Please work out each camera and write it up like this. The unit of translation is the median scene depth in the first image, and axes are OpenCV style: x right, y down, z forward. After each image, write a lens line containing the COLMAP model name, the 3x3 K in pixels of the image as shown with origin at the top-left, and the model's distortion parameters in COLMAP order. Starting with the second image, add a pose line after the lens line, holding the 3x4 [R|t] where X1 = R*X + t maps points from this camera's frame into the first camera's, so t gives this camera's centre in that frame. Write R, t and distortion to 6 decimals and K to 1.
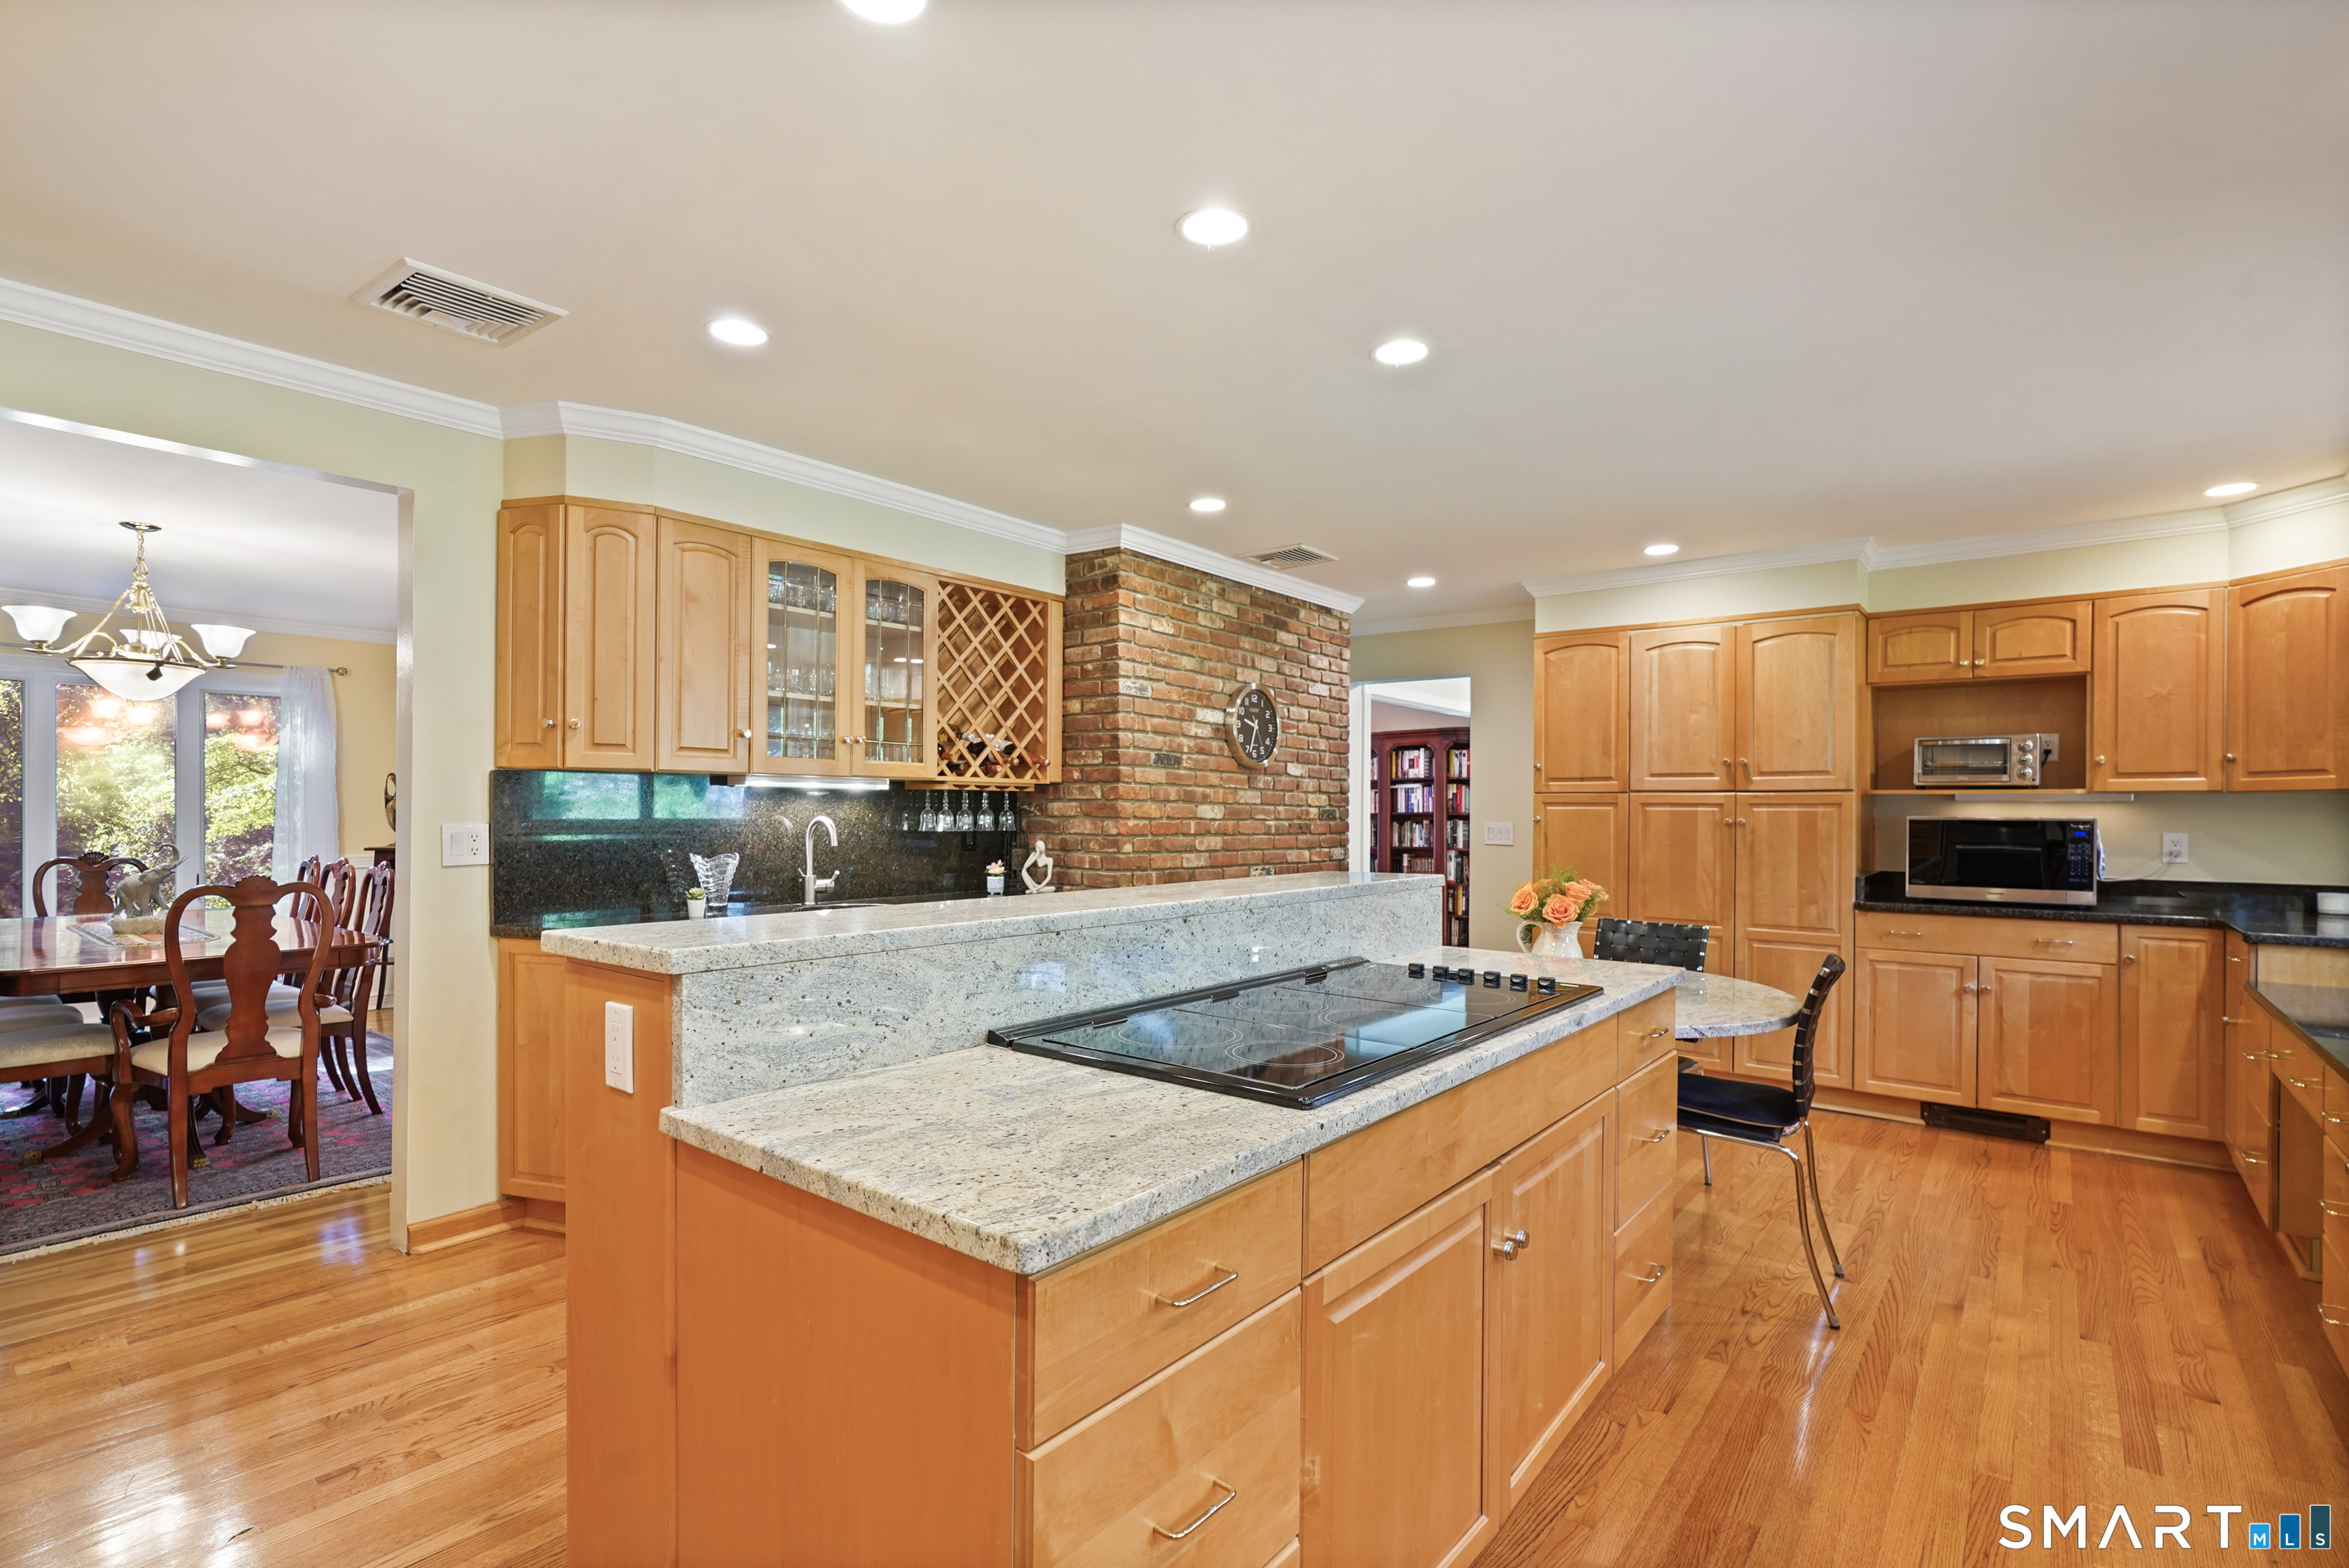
lens RADIAL K [[1076.0, 0, 1172.1], [0, 1076.0, 809.5], [0, 0, 1]] dist [-0.003521, 0.002263]
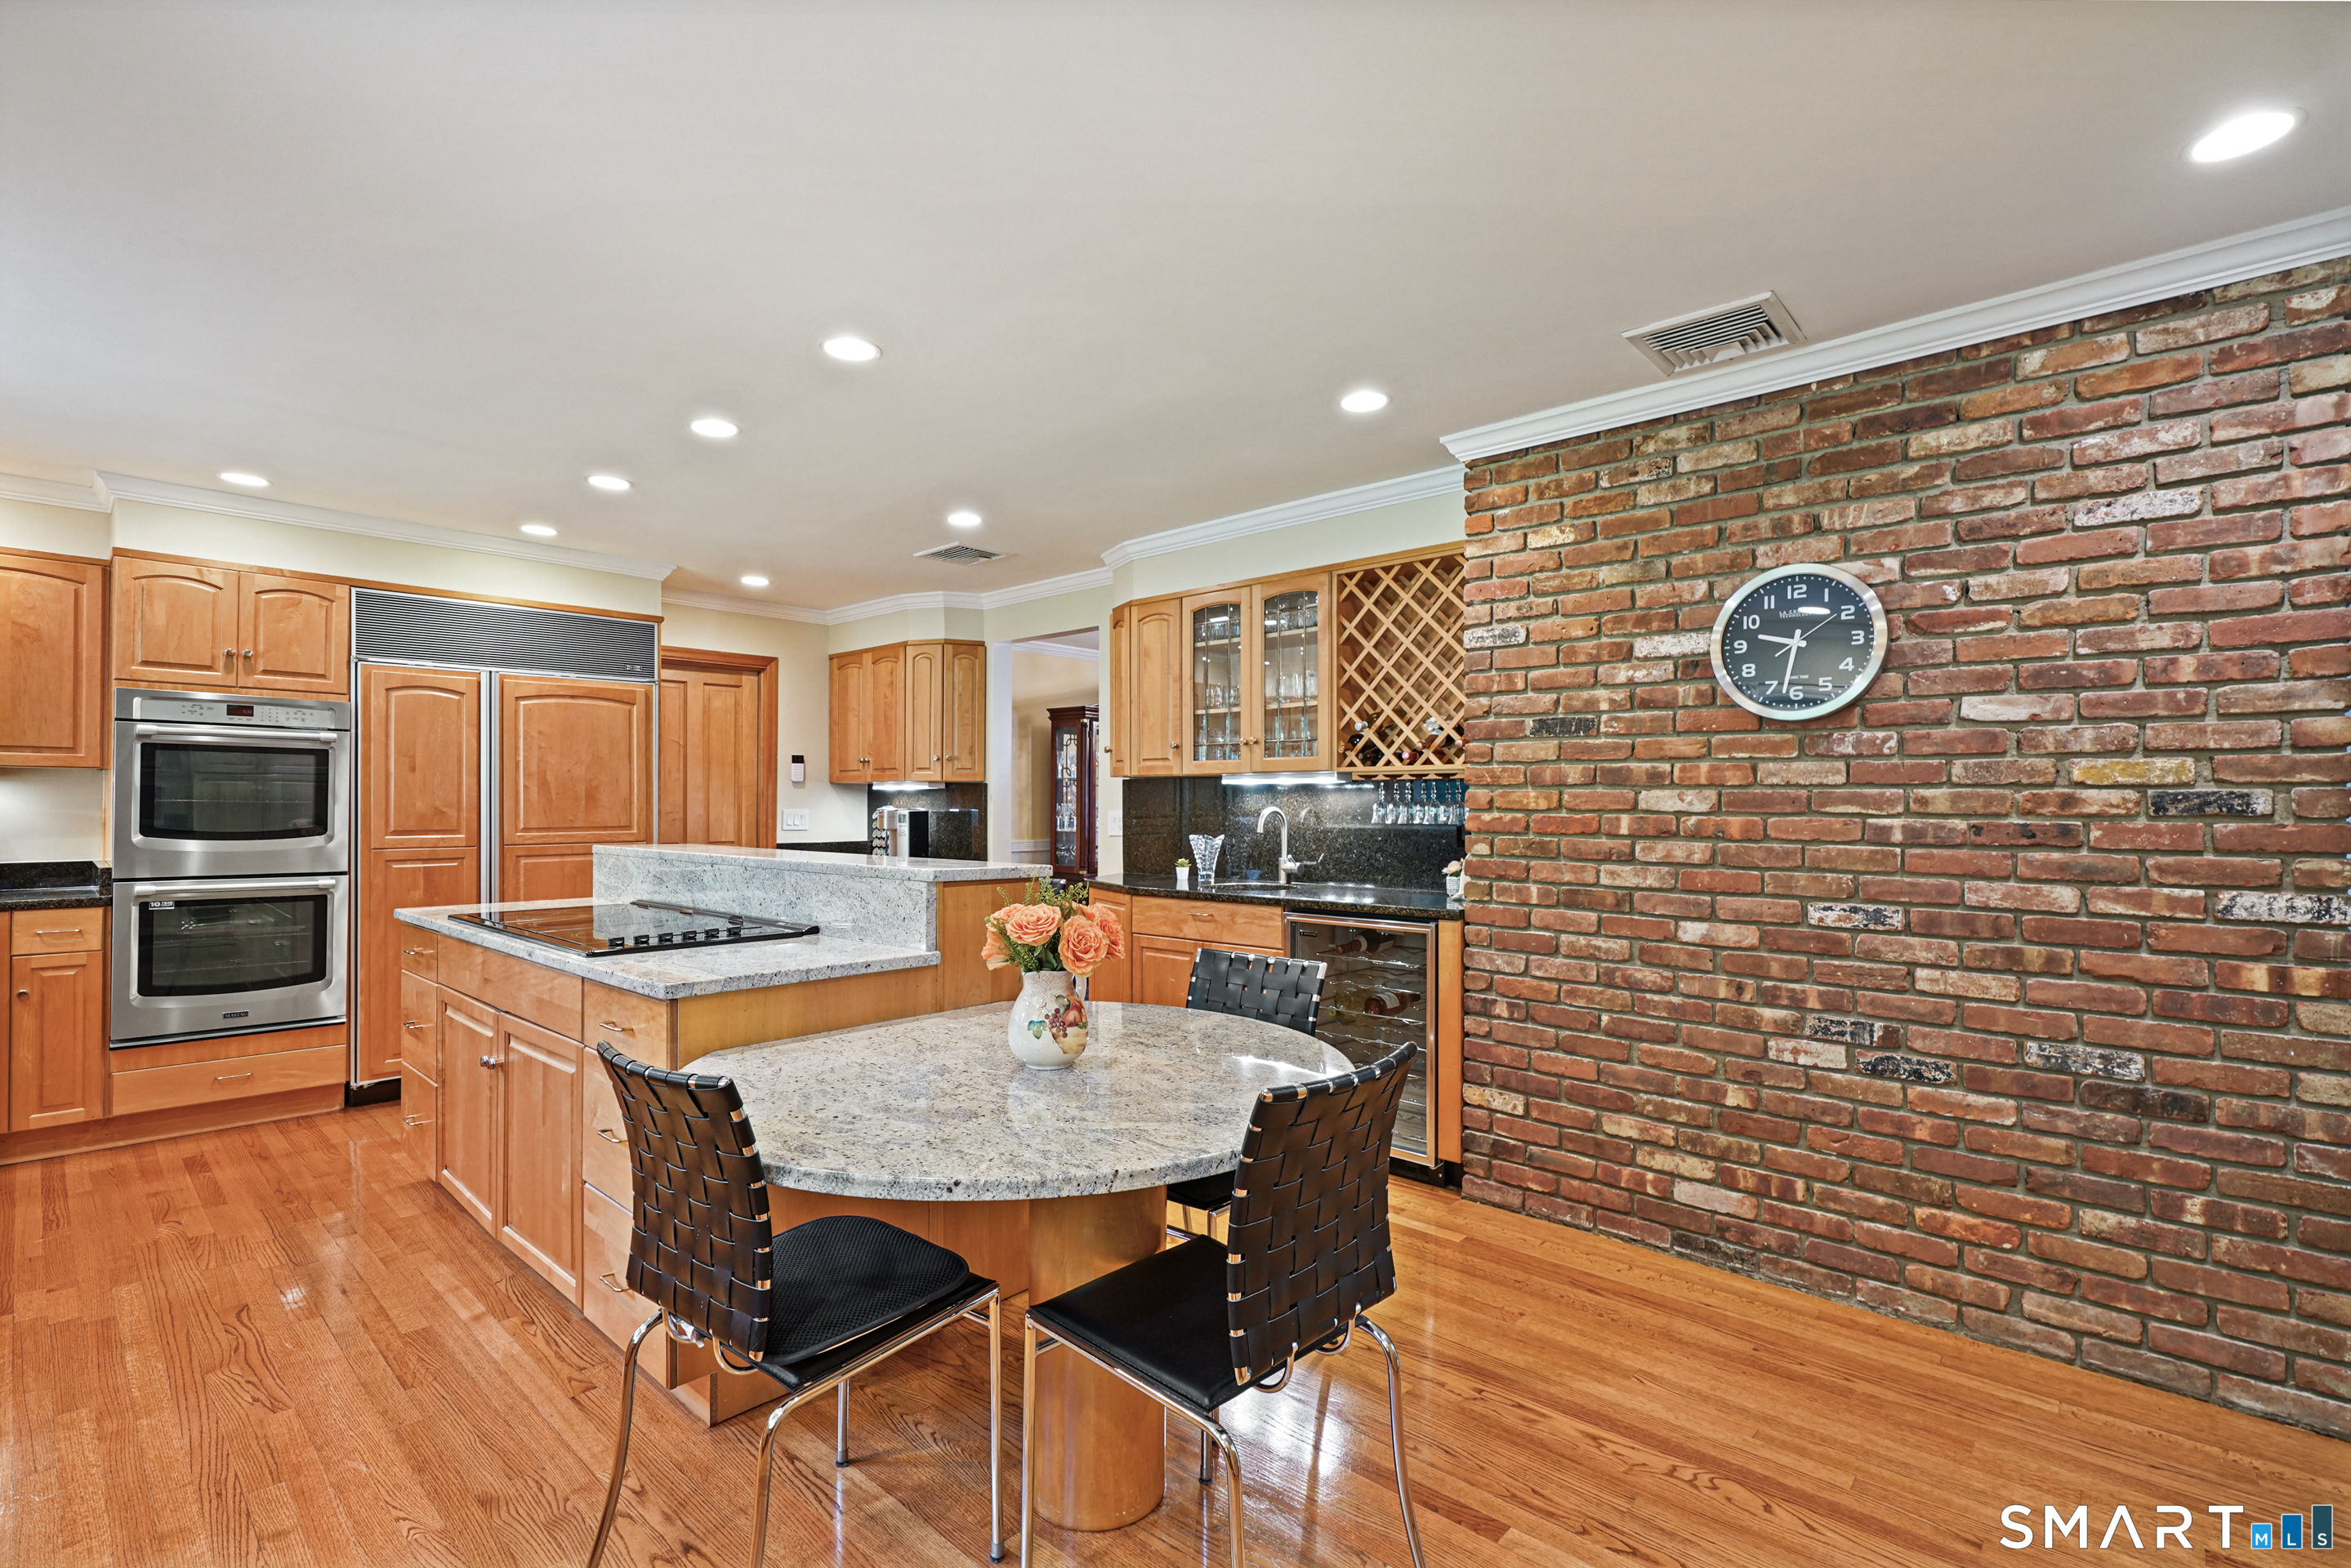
lens RADIAL K [[1076.8, 0, 1168.2], [0, 1076.8, 787.1], [0, 0, 1]] dist [-0.003521, 0.002263]
pose [[-0.059700, -0.021944, -0.997975, 0.680315], [-0.001068, 0.999759, -0.021919, 0.008499], [0.998216, -0.000243, -0.059709, 0.765756]]
